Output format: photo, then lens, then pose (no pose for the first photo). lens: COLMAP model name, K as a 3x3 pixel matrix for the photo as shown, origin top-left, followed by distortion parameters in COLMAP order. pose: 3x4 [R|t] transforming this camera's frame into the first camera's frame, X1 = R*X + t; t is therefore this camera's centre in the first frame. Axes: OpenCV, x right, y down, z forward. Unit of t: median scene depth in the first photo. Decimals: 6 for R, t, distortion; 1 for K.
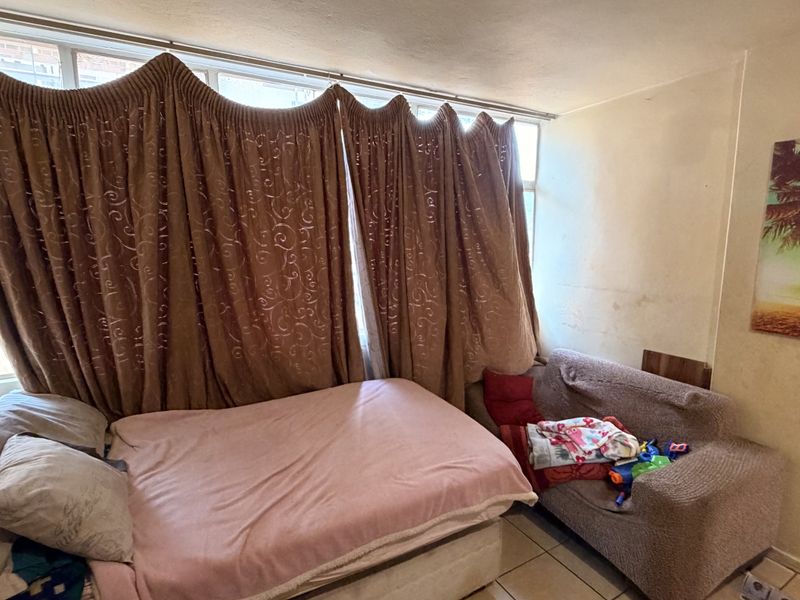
lens RADIAL K [[417.8, 0, 400.0], [0, 417.8, 300.0], [0, 0, 1]] dist [-0.014742, -0.000809]
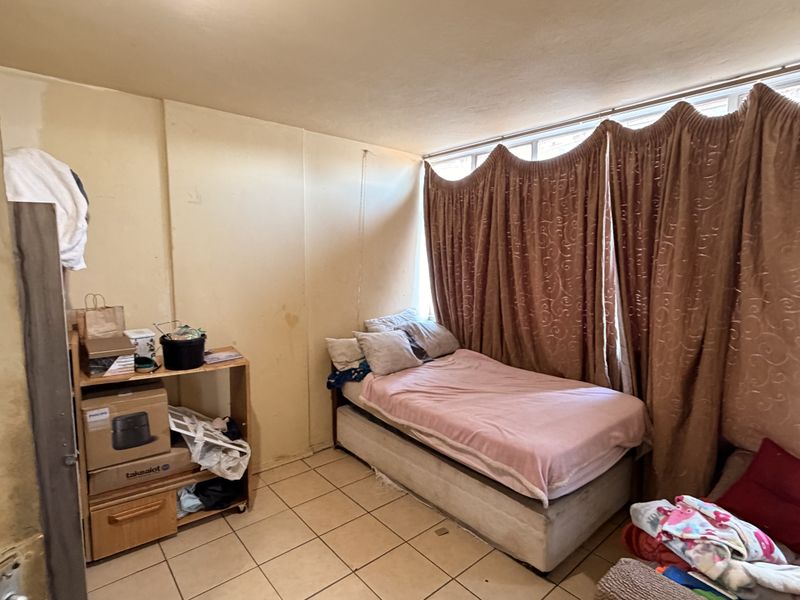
lens RADIAL K [[417.8, 0, 400.0], [0, 417.8, 300.0], [0, 0, 1]] dist [-0.014742, -0.000809]
pose [[0.190845, 0.113221, -0.975069, 0.945748], [-0.151722, 0.984791, 0.084655, -0.039363], [0.969824, 0.131783, 0.205121, 0.285763]]
